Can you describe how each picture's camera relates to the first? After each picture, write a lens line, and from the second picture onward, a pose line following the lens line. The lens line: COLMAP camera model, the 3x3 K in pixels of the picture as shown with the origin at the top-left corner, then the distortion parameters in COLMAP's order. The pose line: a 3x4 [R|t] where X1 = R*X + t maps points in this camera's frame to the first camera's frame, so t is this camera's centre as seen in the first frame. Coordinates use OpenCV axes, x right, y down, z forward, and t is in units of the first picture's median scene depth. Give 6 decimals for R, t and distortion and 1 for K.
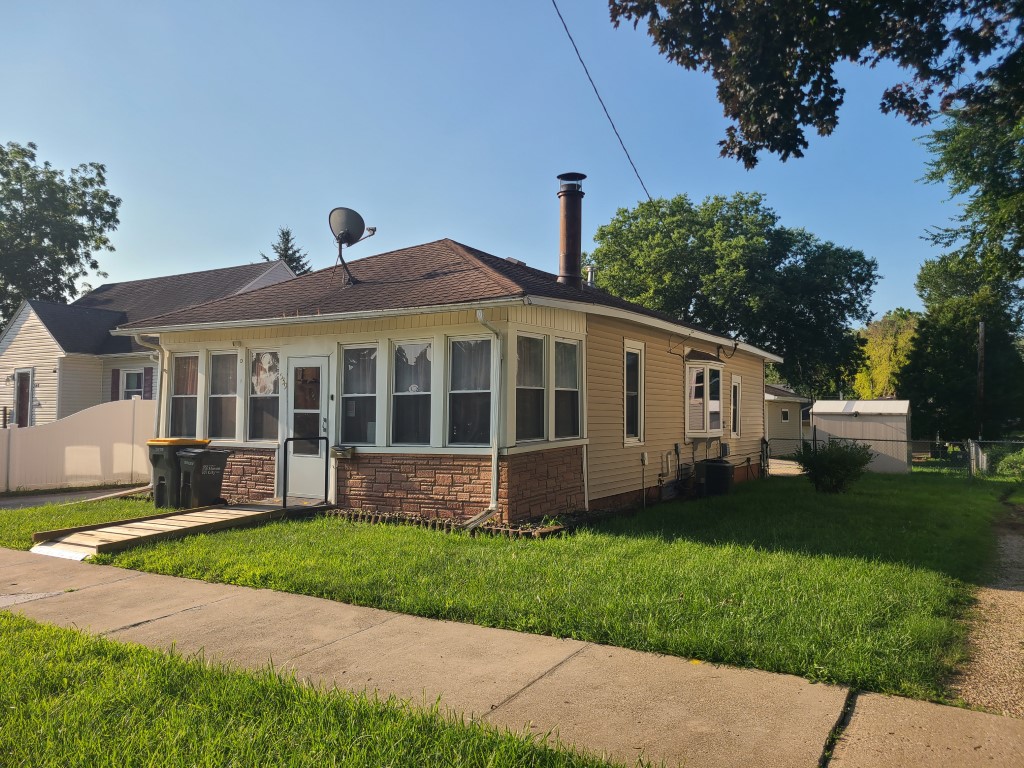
lens RADIAL K [[776.8, 0, 519.6], [0, 776.8, 381.5], [0, 0, 1]] dist [0.050133, -0.012464]
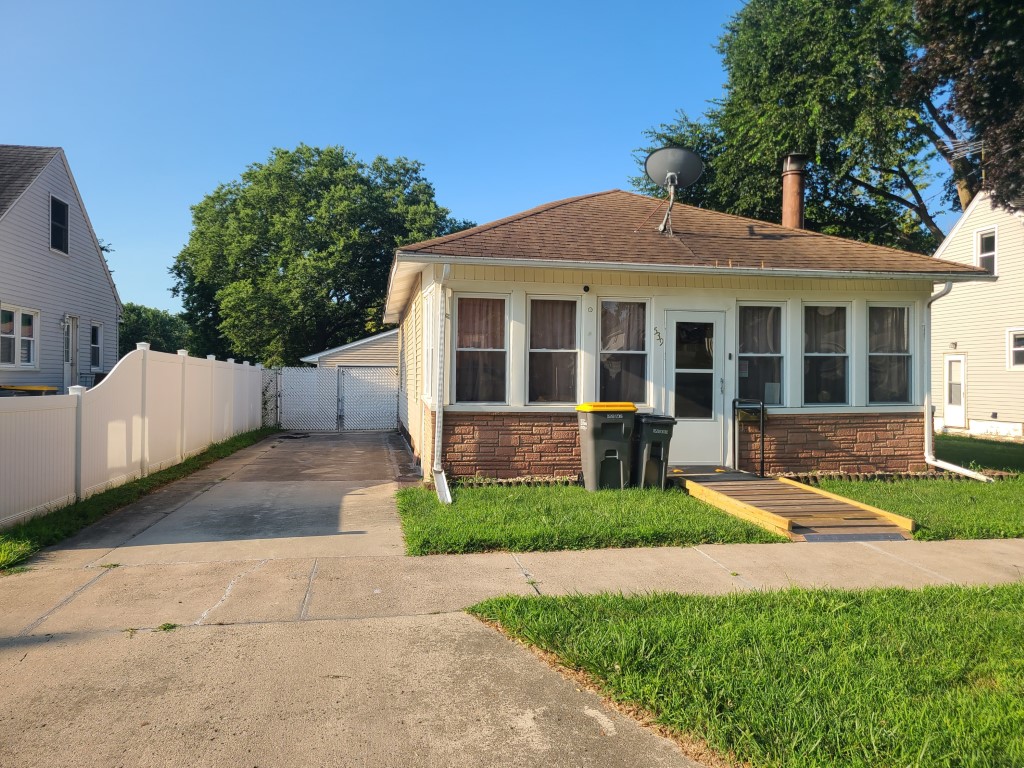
lens RADIAL K [[776.8, 0, 518.9], [0, 776.8, 386.2], [0, 0, 1]] dist [0.050133, -0.012464]
pose [[0.758413, -0.002359, 0.651770, -1.047793], [-0.034093, 0.998481, 0.043285, 0.024266], [-0.650882, -0.055049, 0.757180, 0.454022]]
